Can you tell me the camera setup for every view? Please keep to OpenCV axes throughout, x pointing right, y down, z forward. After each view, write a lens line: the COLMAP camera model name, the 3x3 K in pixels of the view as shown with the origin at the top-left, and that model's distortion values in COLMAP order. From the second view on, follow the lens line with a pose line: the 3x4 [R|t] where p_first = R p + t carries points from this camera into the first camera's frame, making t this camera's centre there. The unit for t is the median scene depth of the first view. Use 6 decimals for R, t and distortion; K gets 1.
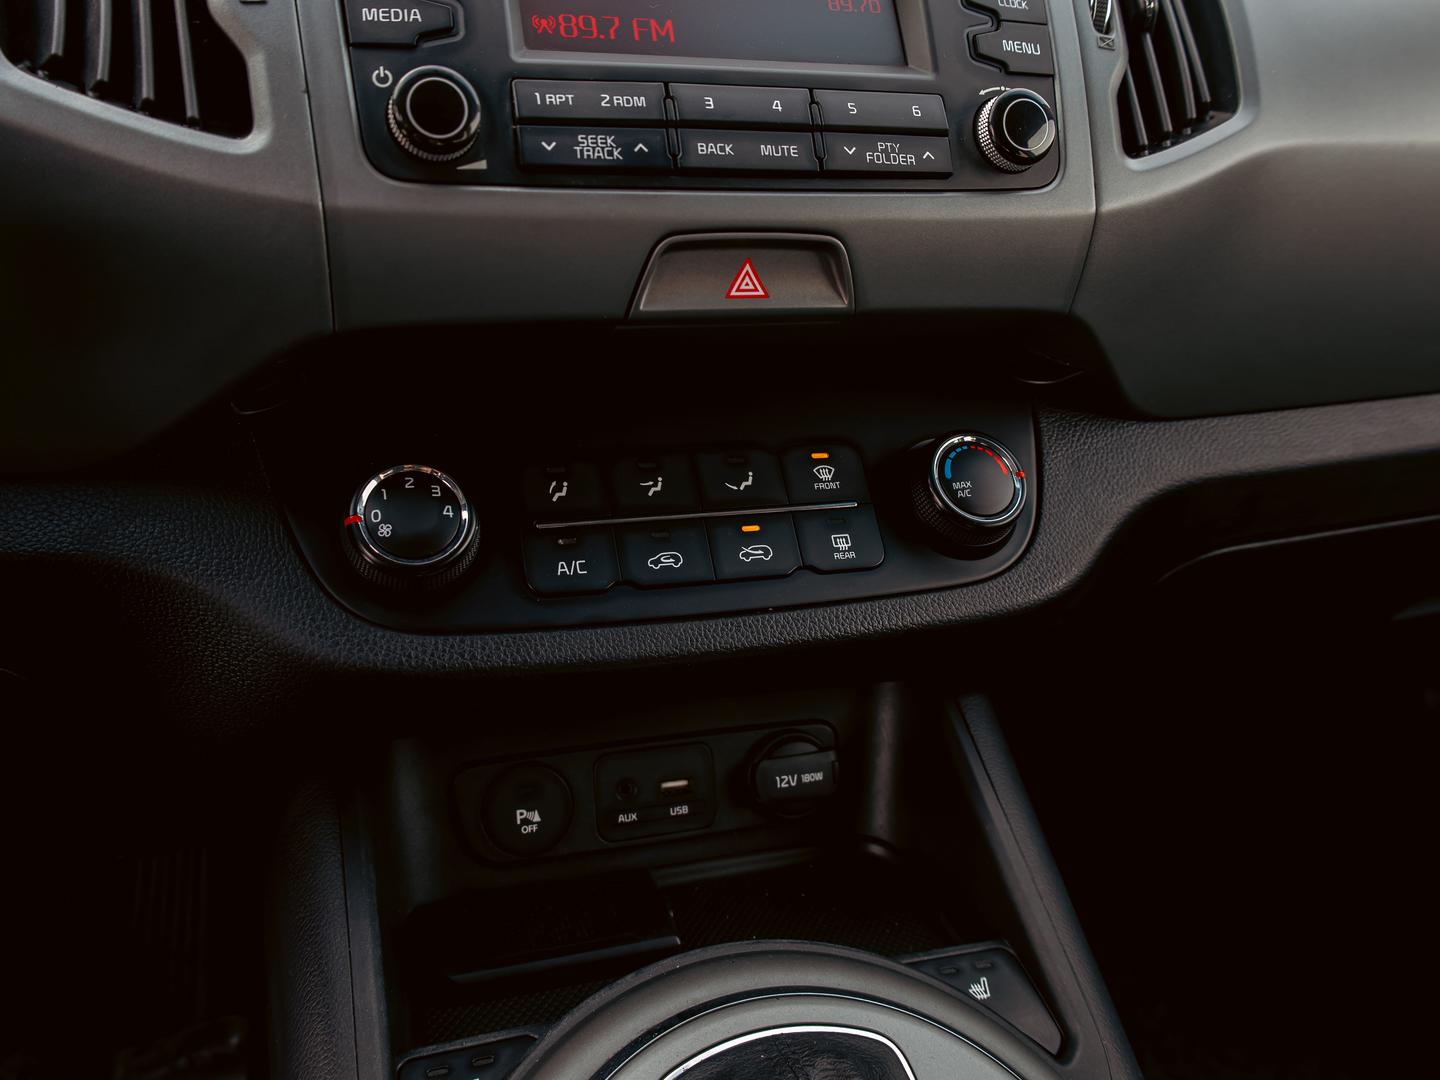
lens RADIAL K [[1305.4, 0, 713.8], [0, 1305.4, 537.8], [0, 0, 1]] dist [-0.001992, 0.005994]
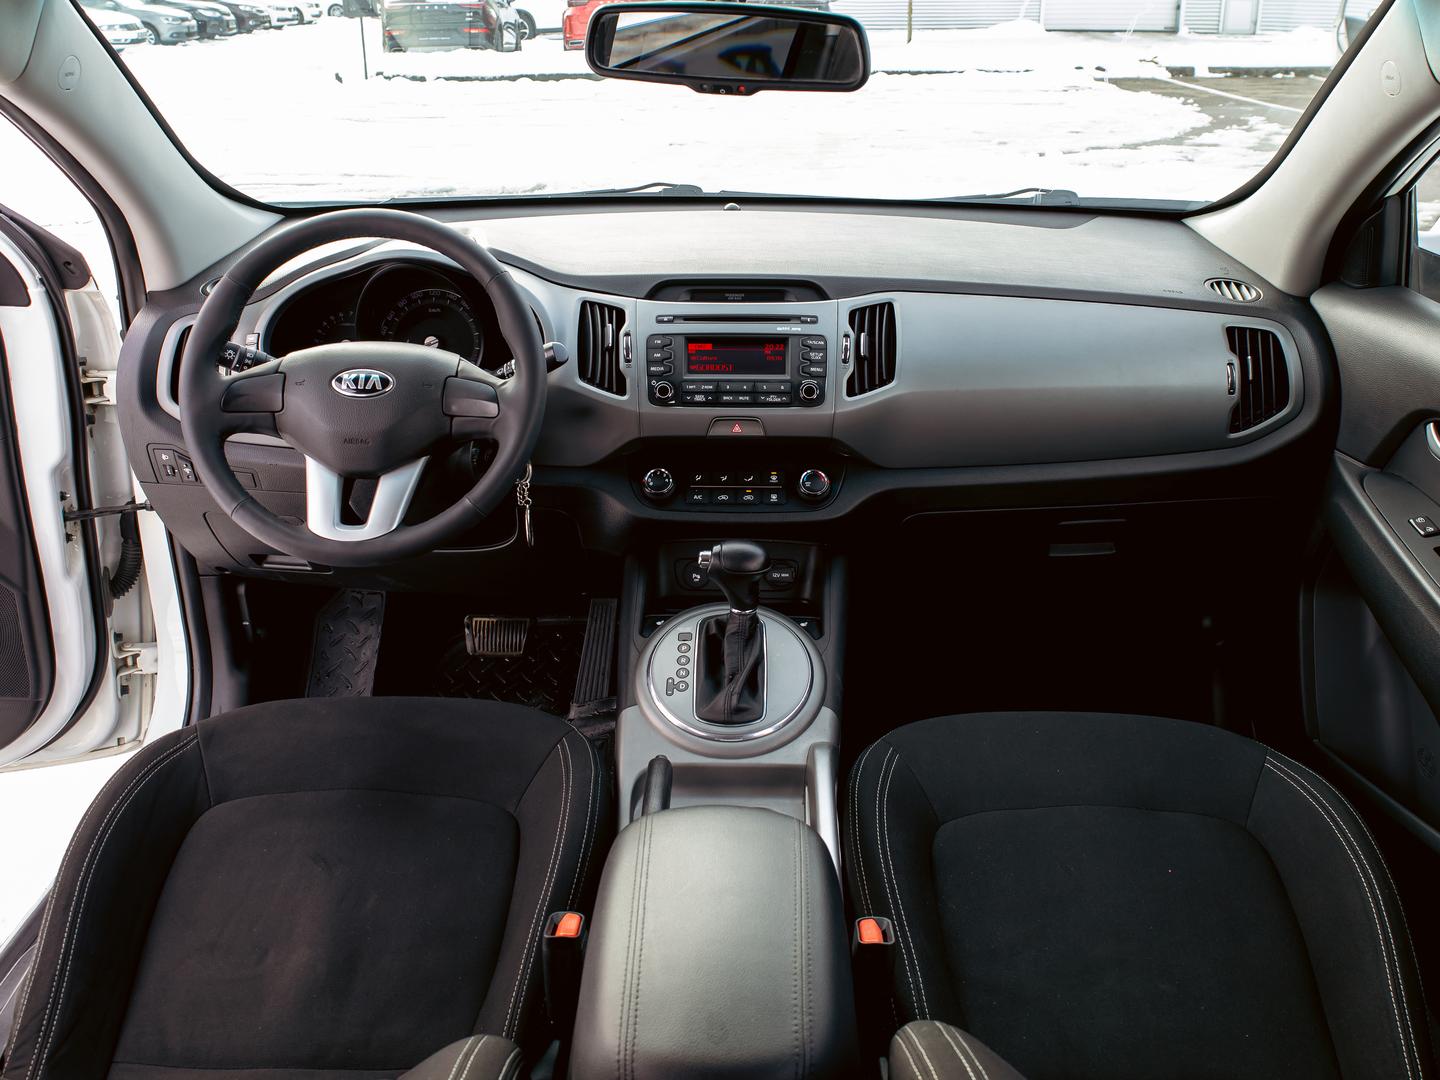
lens RADIAL K [[1305.4, 0, 725.0], [0, 1305.4, 534.3], [0, 0, 1]] dist [-0.001992, 0.005994]
pose [[0.951683, 0.067382, -0.299599, 1.216040], [-0.076420, 0.996903, -0.018539, 0.212235], [0.297422, 0.040538, 0.953885, -2.859863]]
